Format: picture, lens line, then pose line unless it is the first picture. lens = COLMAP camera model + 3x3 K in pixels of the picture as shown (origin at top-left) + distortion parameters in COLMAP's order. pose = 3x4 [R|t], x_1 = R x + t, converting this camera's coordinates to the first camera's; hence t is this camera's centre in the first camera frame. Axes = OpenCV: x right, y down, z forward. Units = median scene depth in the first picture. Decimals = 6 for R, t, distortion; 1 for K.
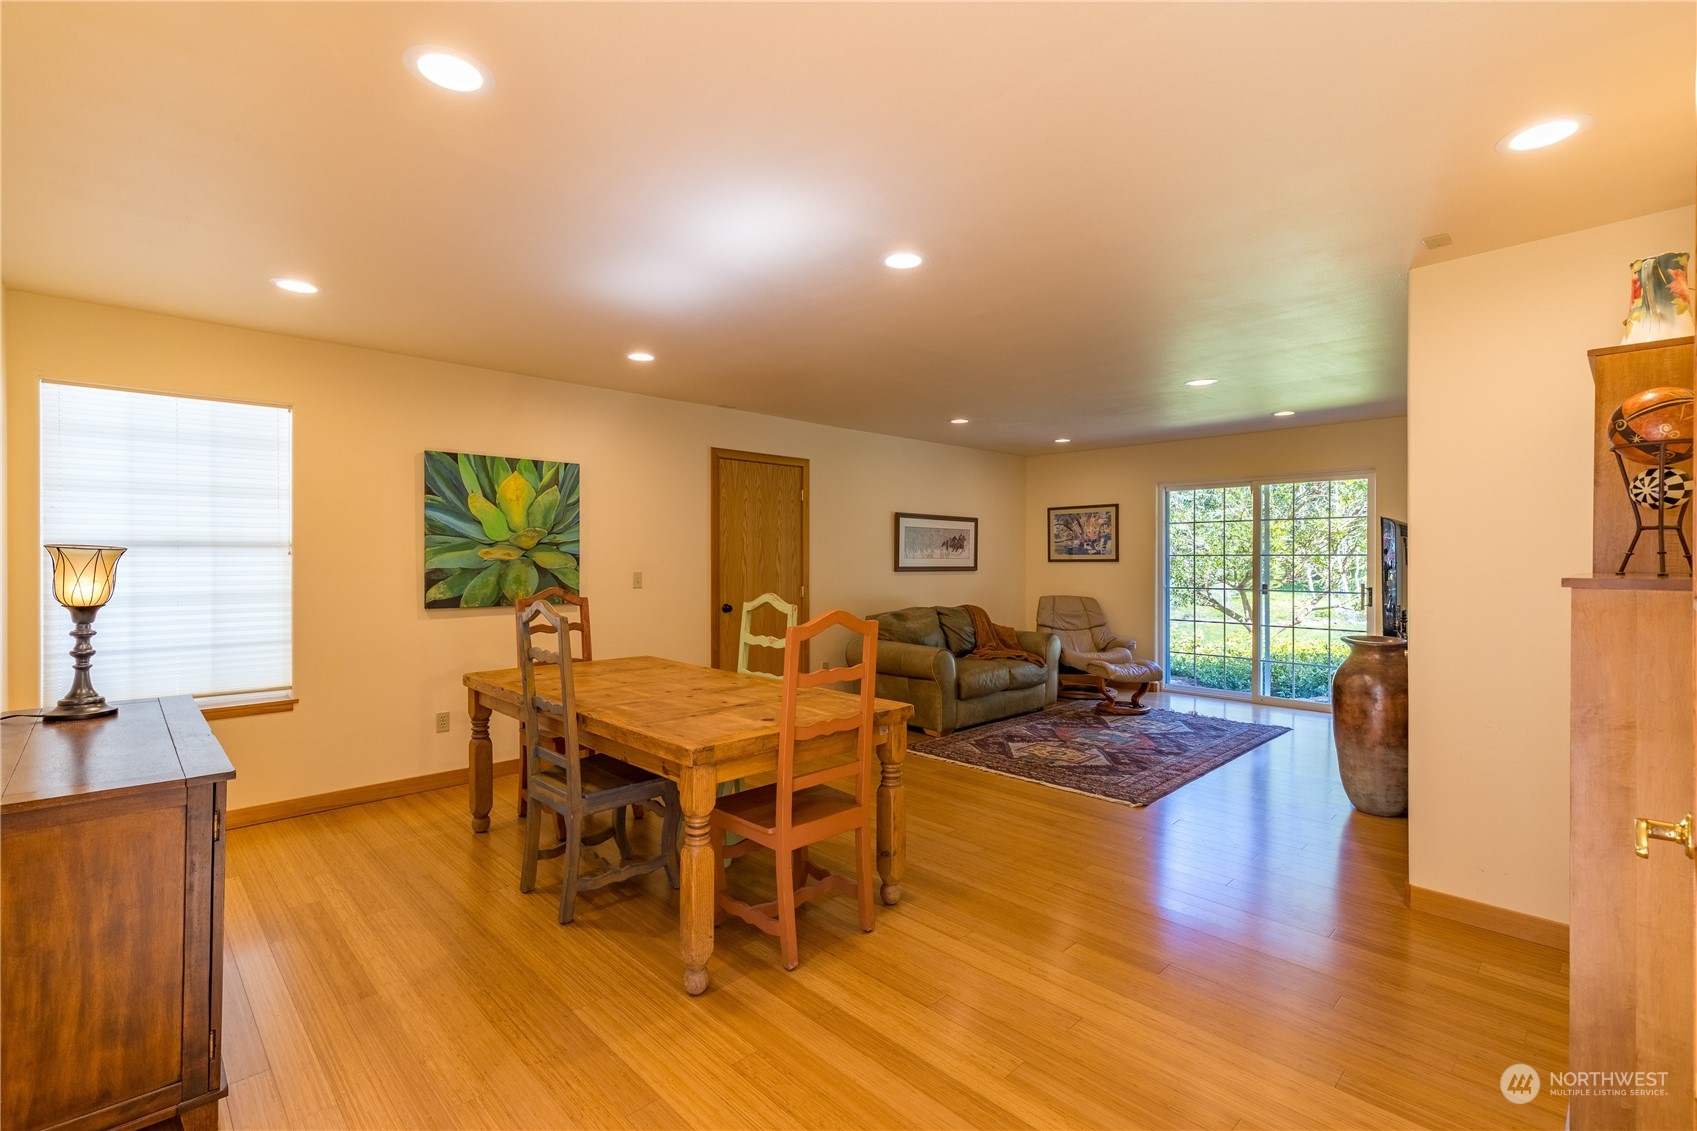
lens RADIAL K [[765.6, 0, 846.6], [0, 765.6, 558.9], [0, 0, 1]] dist [0.006995, -0.000754]
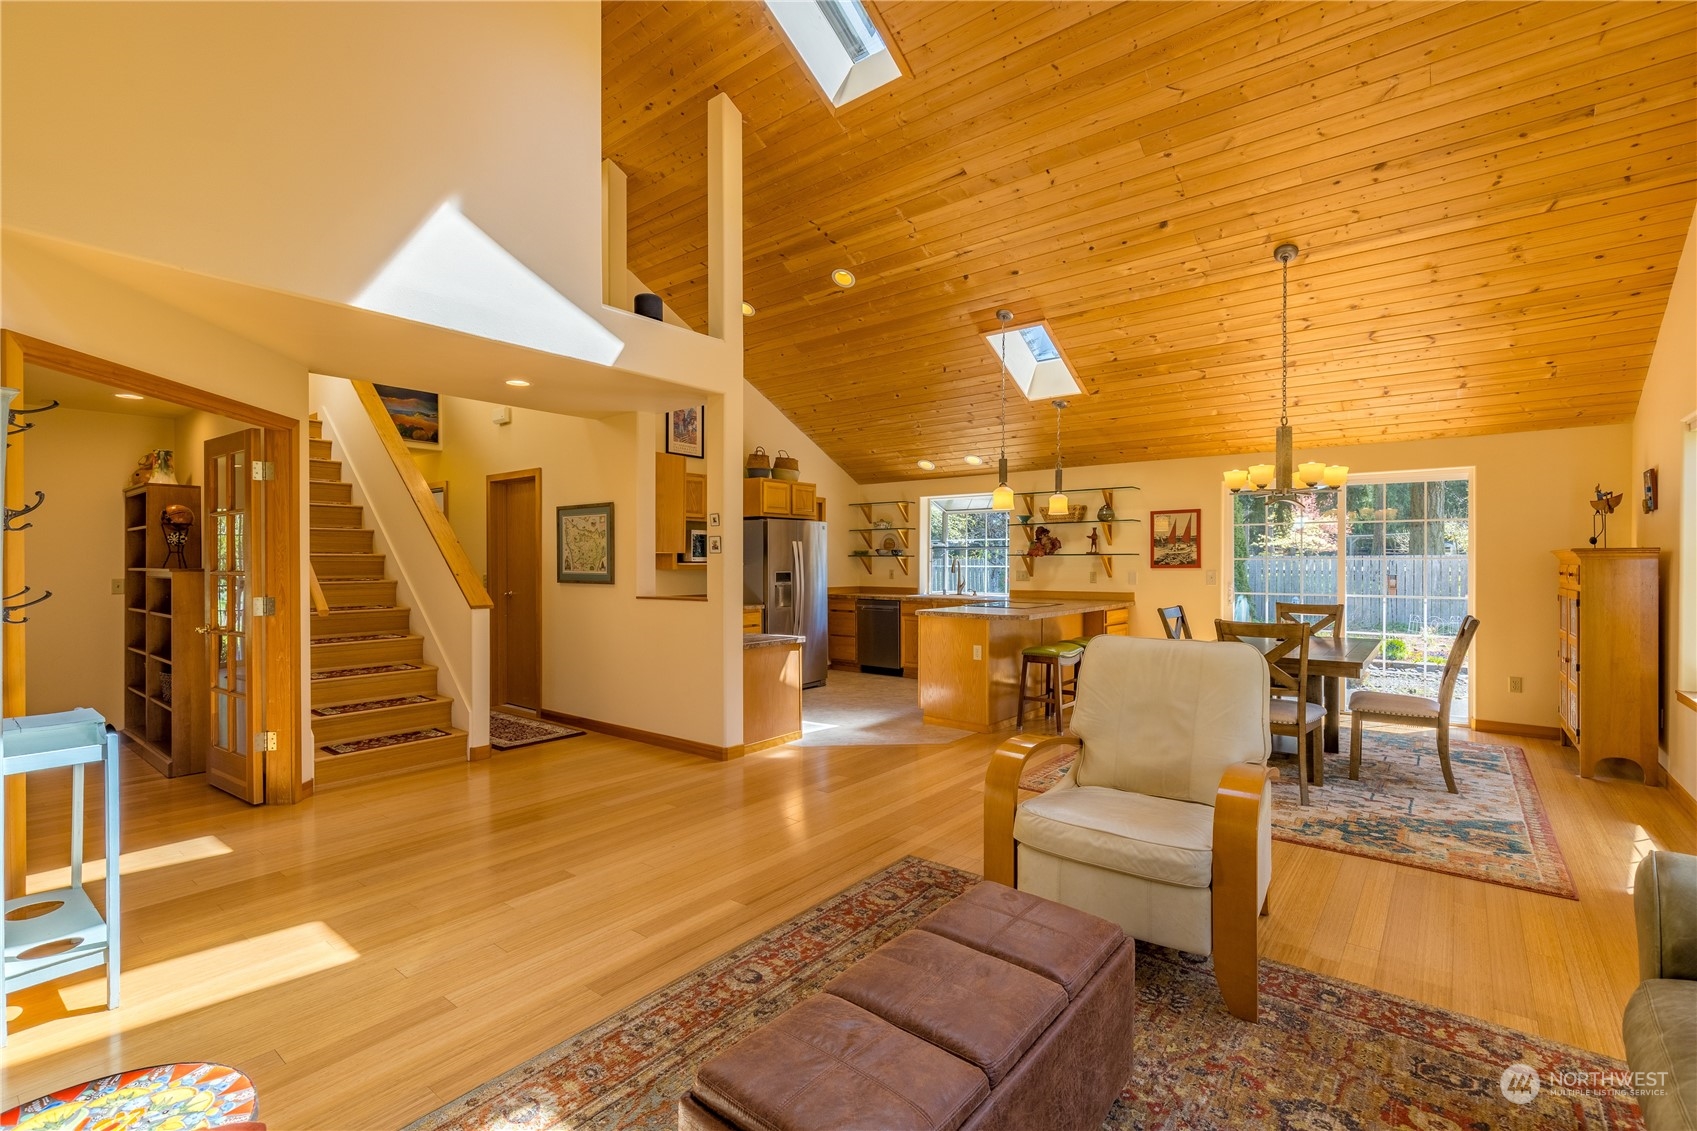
lens RADIAL K [[765.6, 0, 844.6], [0, 765.6, 563.5], [0, 0, 1]] dist [0.006995, -0.000754]
pose [[-0.124121, -0.001158, 0.992266, -0.552100], [0.001458, 0.999998, 0.001350, 0.000123], [-0.992266, 0.001614, -0.124119, -0.295007]]
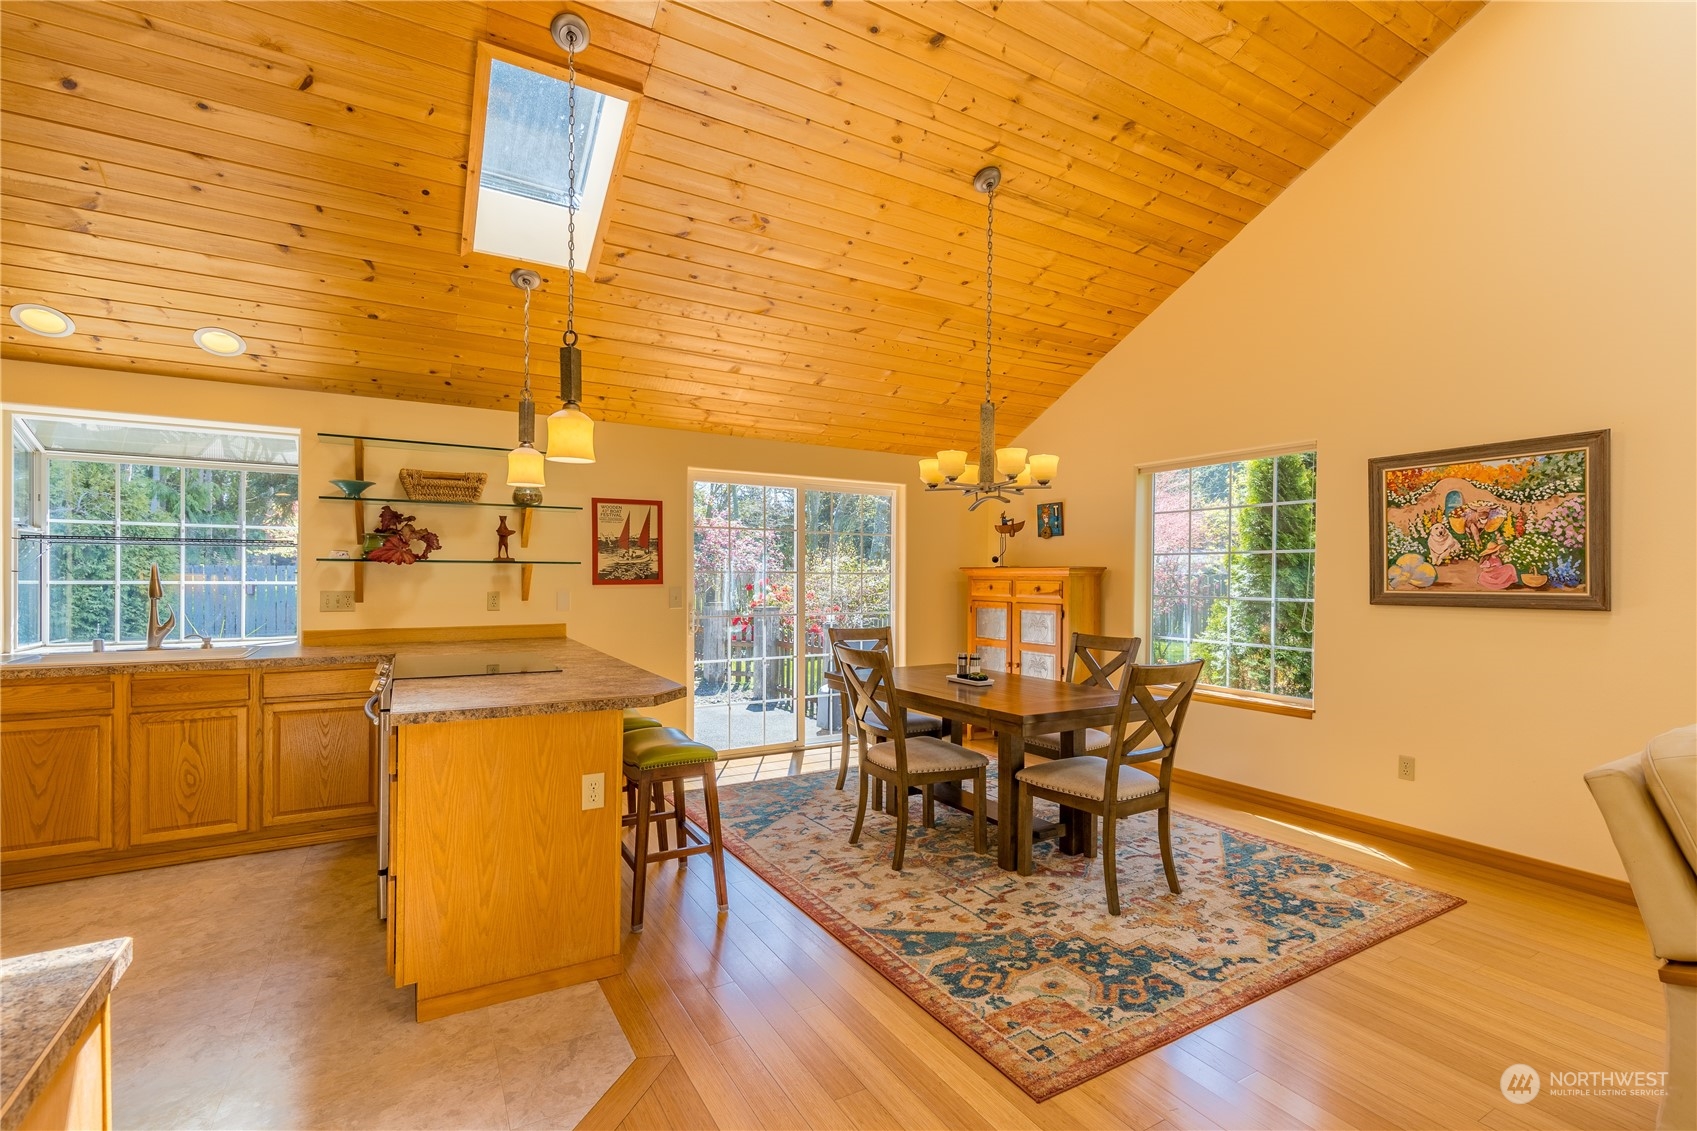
lens RADIAL K [[765.6, 0, 845.6], [0, 765.6, 583.4], [0, 0, 1]] dist [0.006995, -0.000754]
pose [[-0.971446, -0.008113, 0.237121, 0.072184], [-0.005741, 0.999926, 0.010693, -0.001388], [-0.237190, 0.009026, -0.971421, -0.227803]]
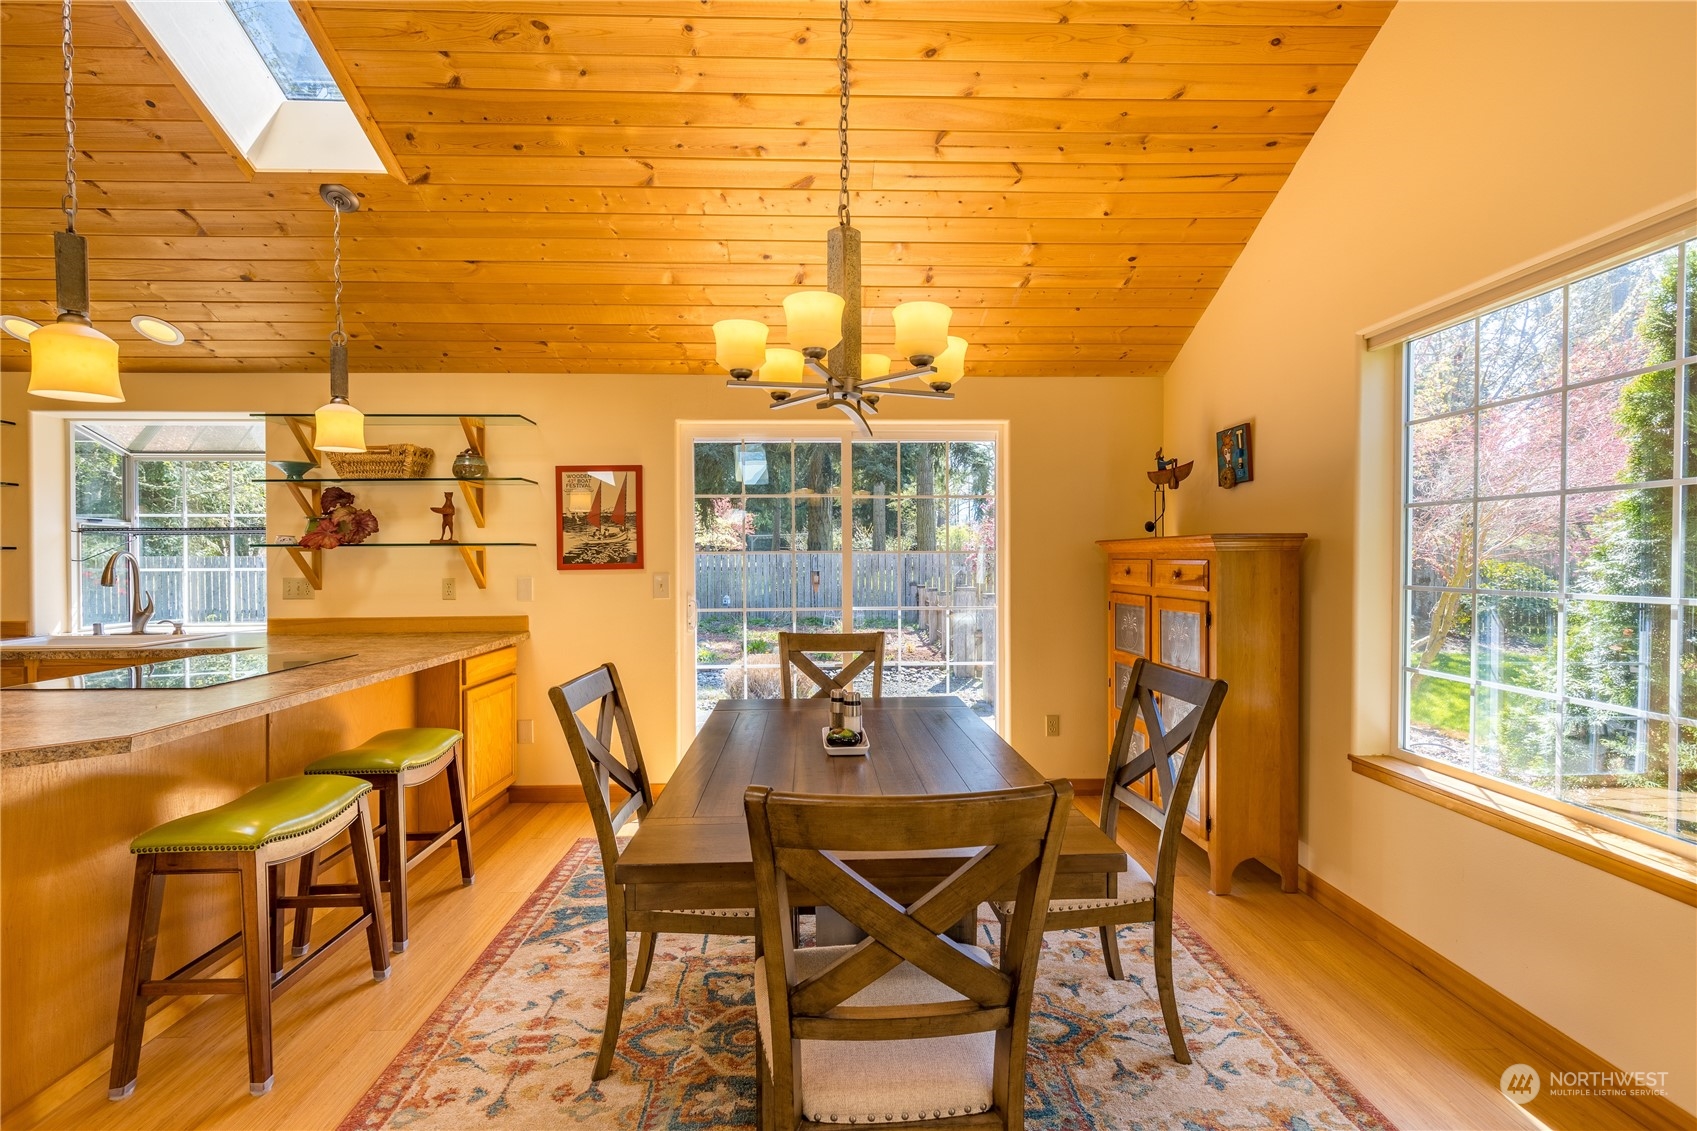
lens RADIAL K [[765.6, 0, 845.2], [0, 765.6, 570.3], [0, 0, 1]] dist [0.006995, -0.000754]
pose [[-0.741886, -0.006816, 0.670491, -0.094598], [0.006383, 0.999831, 0.017227, 0.000131], [-0.670496, 0.017061, -0.741717, -0.567758]]
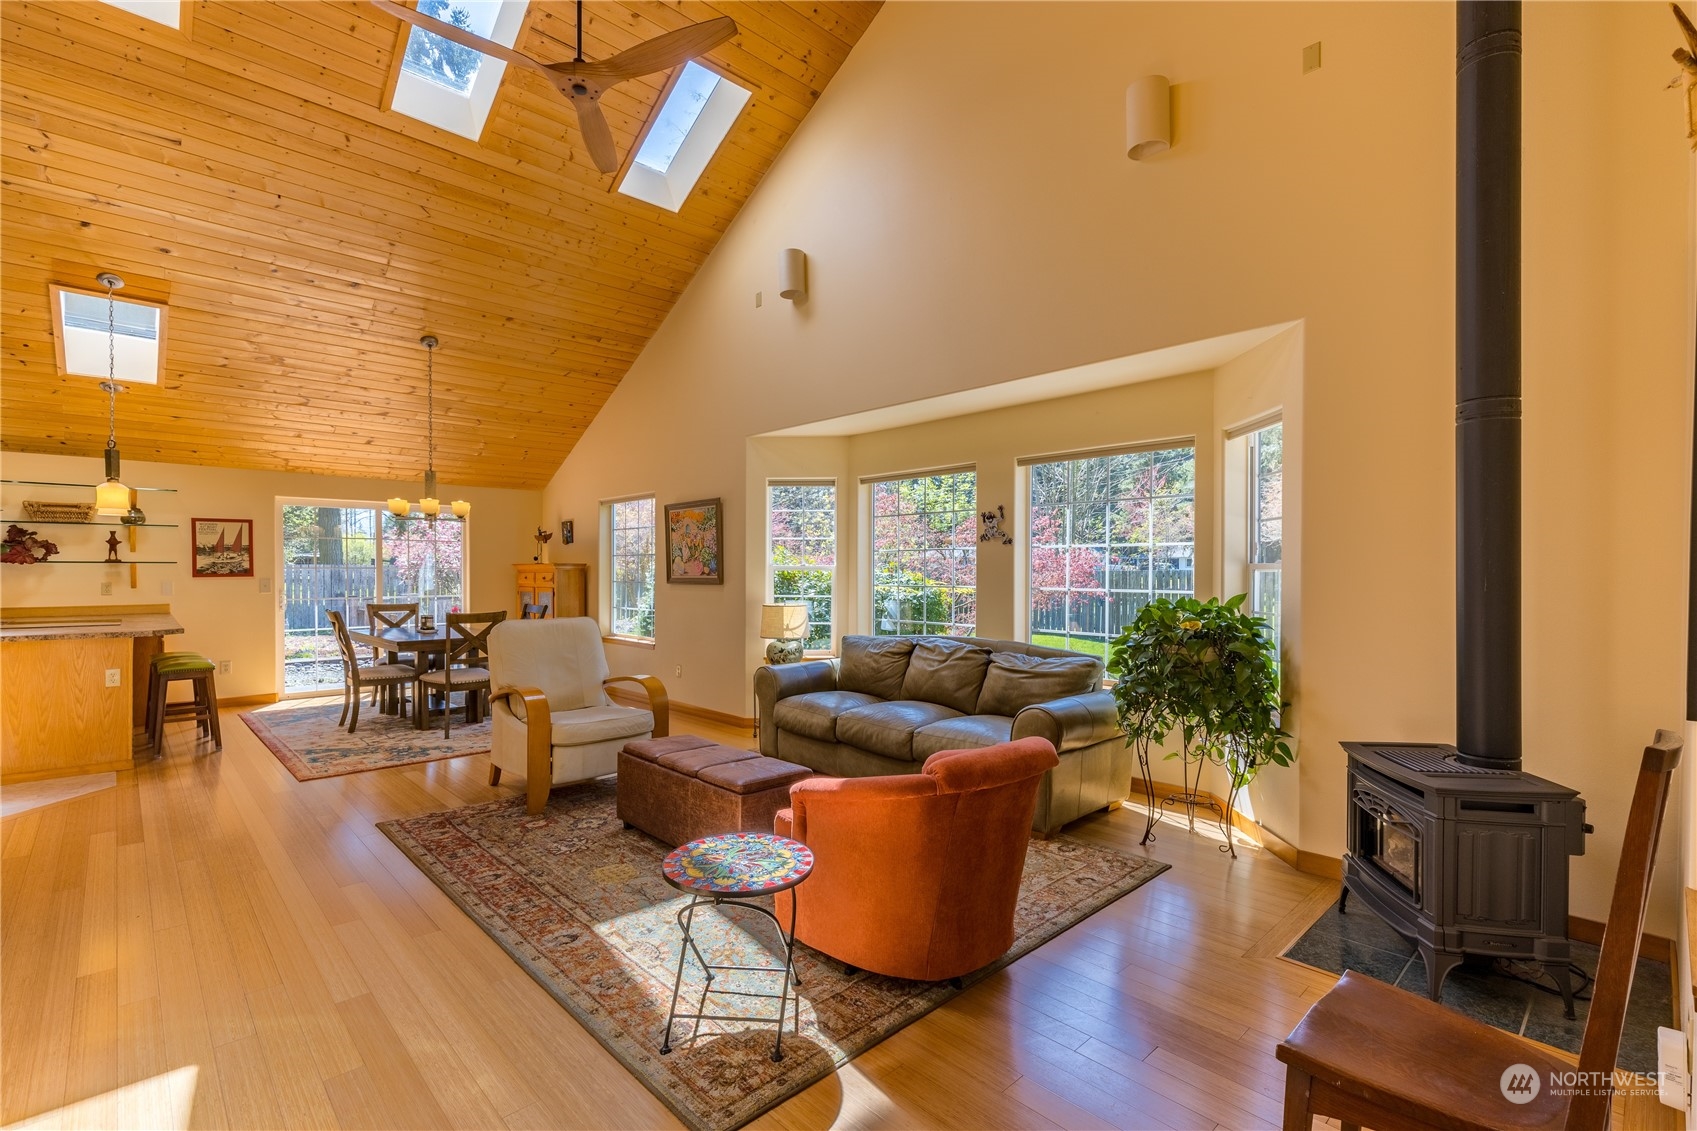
lens RADIAL K [[765.6, 0, 842.0], [0, 765.6, 578.4], [0, 0, 1]] dist [0.006995, -0.000754]
pose [[-0.999893, 0.000039, 0.014600, -0.424949], [0.000187, 0.999948, 0.010151, -0.000135], [-0.014599, 0.010153, -0.999842, 0.166037]]
